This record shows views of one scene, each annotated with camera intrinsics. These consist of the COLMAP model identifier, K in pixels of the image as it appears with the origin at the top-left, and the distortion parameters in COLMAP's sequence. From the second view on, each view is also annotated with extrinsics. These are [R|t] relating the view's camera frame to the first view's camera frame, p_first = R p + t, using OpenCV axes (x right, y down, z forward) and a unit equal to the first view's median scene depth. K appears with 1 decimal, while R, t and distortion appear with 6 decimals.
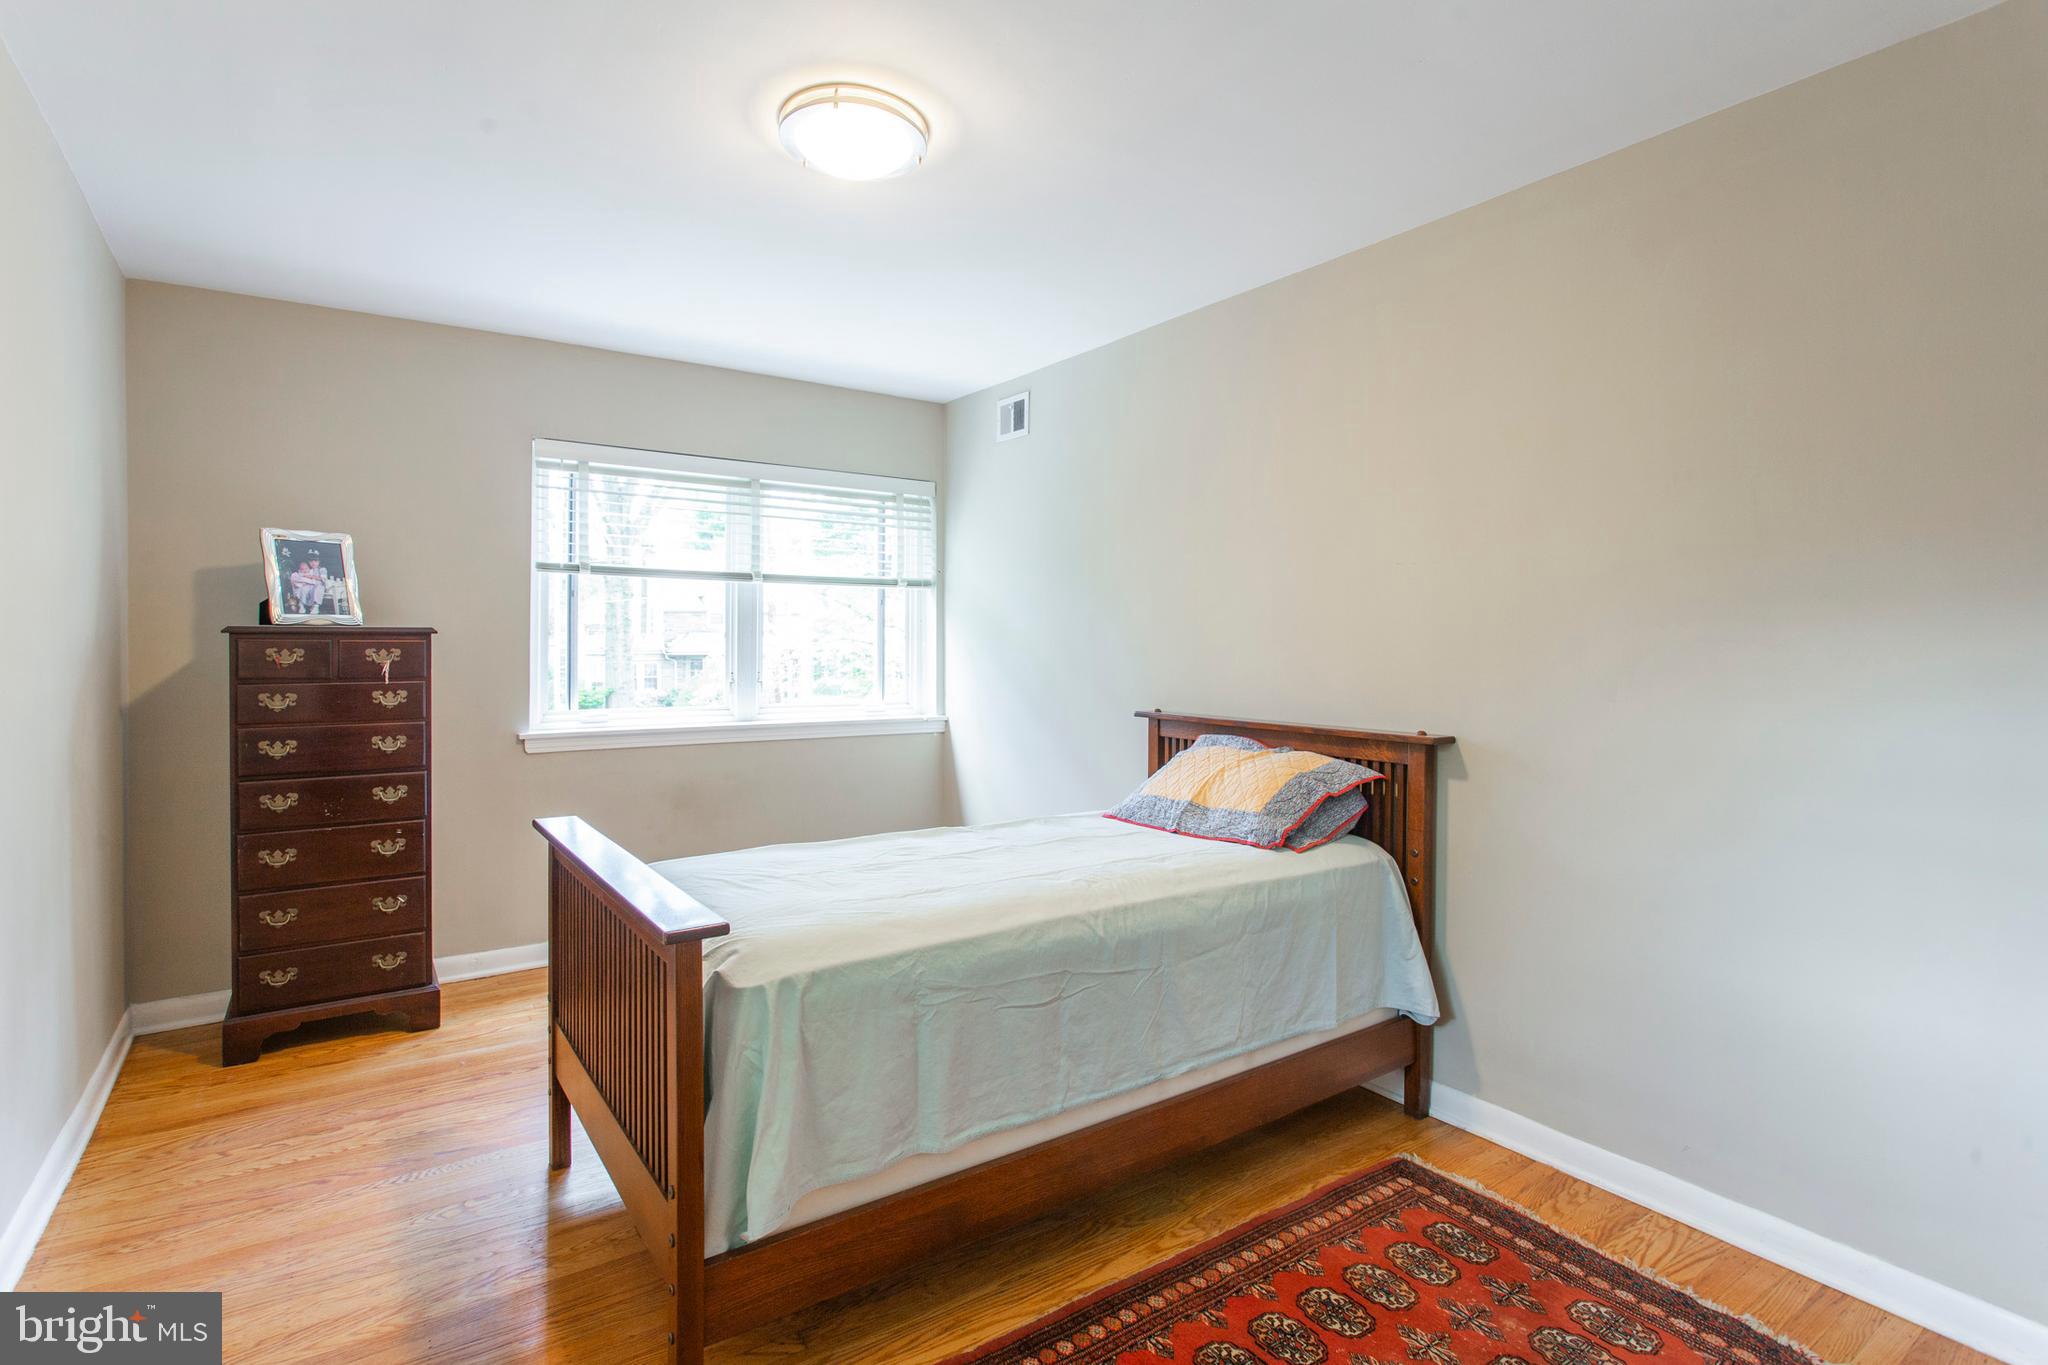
lens RADIAL K [[996.5, 0, 999.3], [0, 996.5, 662.3], [0, 0, 1]] dist [-0.013951, 0.007579]
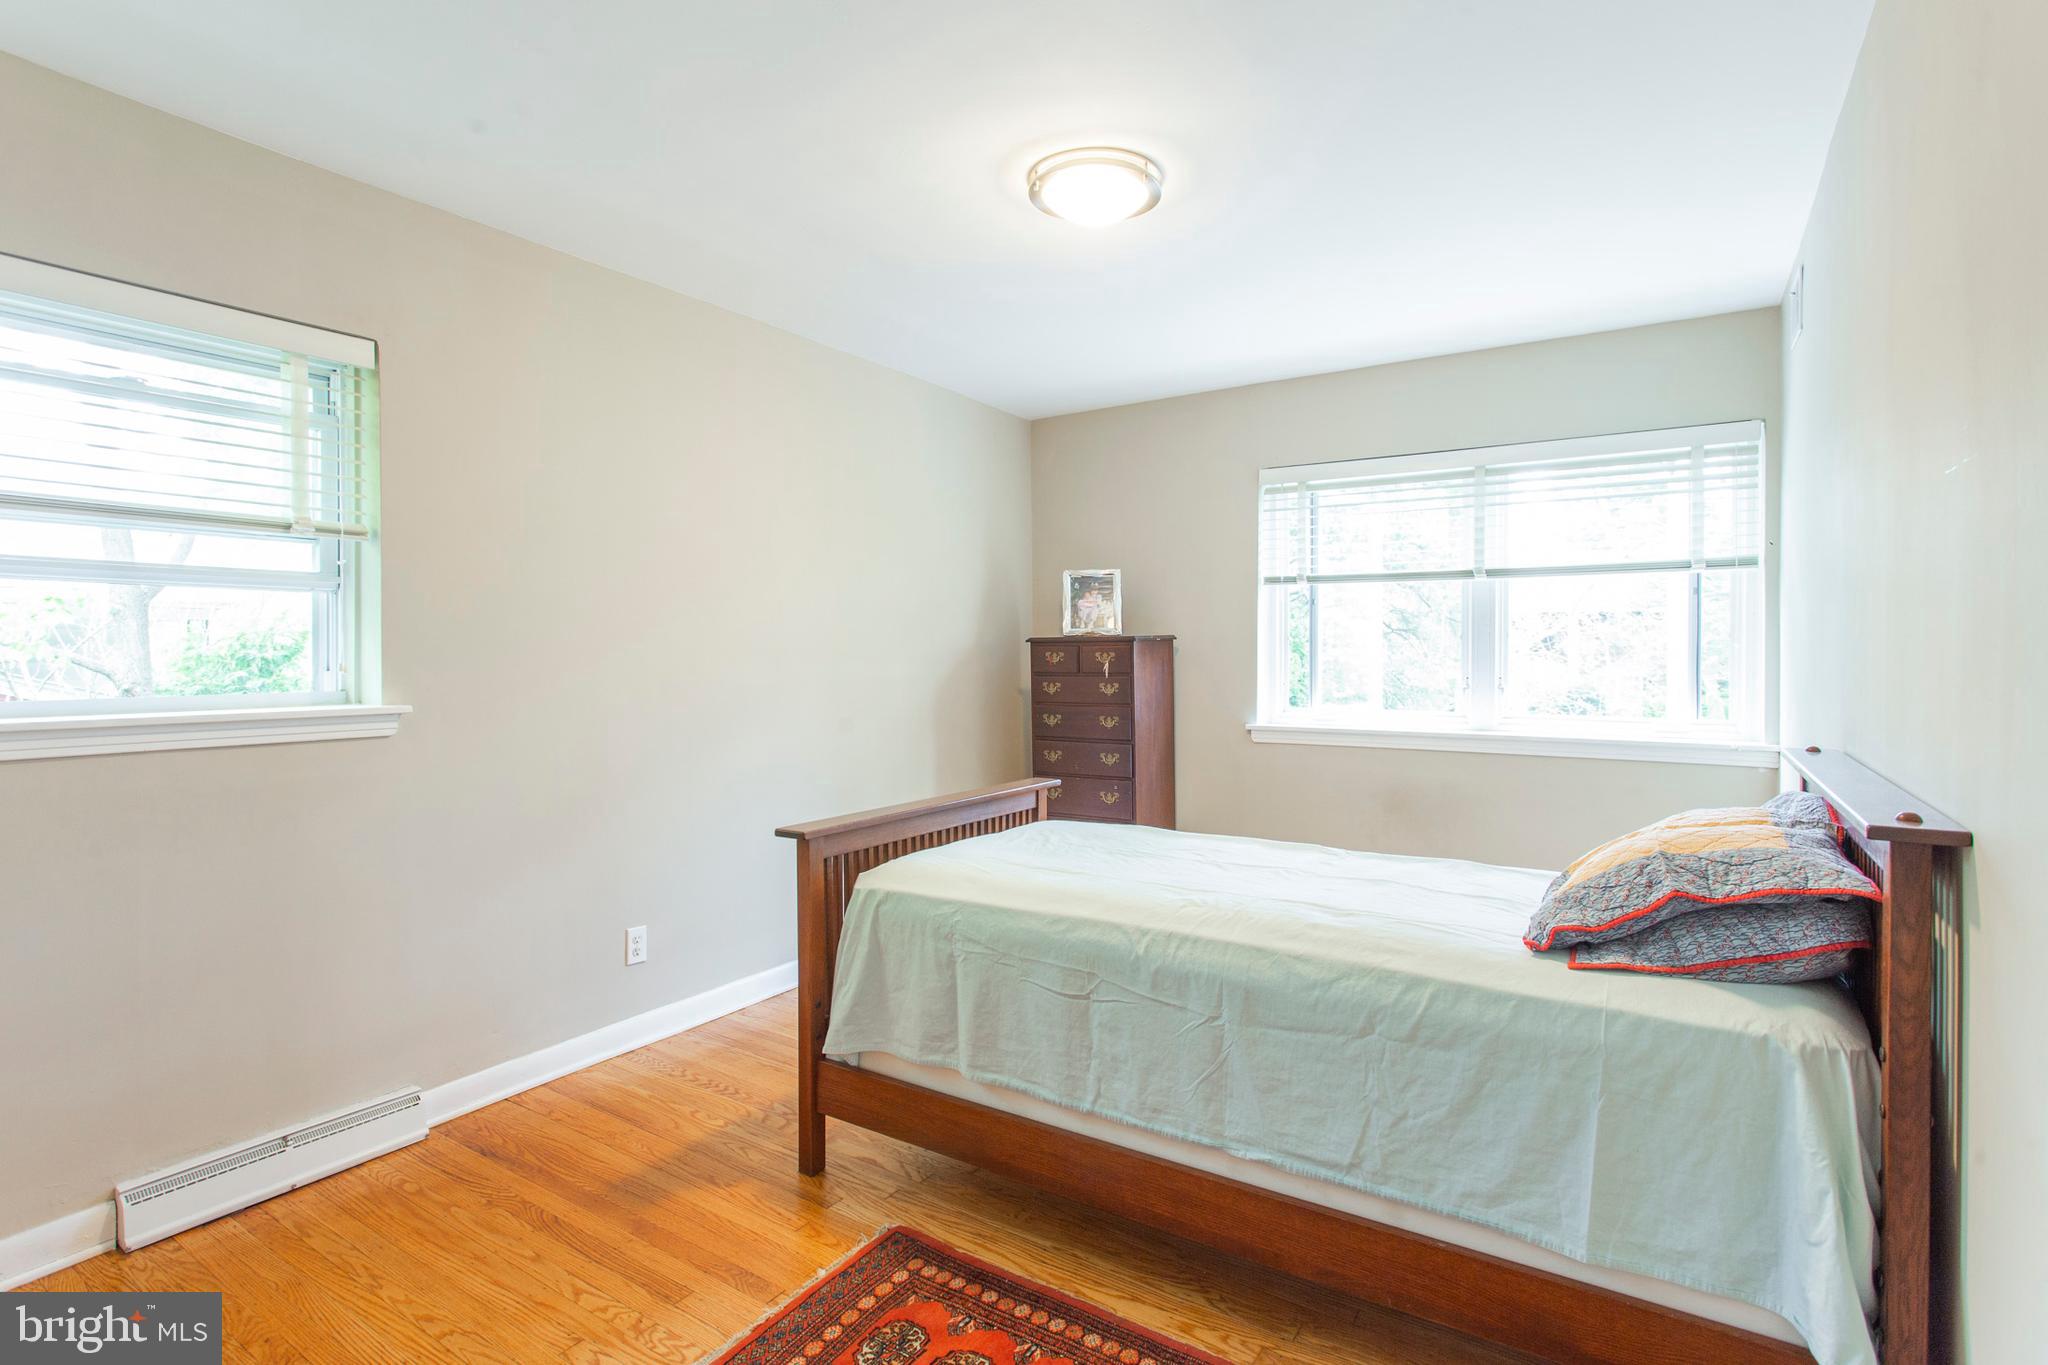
lens RADIAL K [[1007.0, 0, 995.8], [0, 1007.0, 668.2], [0, 0, 1]] dist [-0.009767, 0.001811]
pose [[0.379901, 0.012479, -0.924943, 0.608199], [-0.011280, 0.999897, 0.008857, -0.002370], [0.924959, 0.007068, 0.380002, 0.332093]]
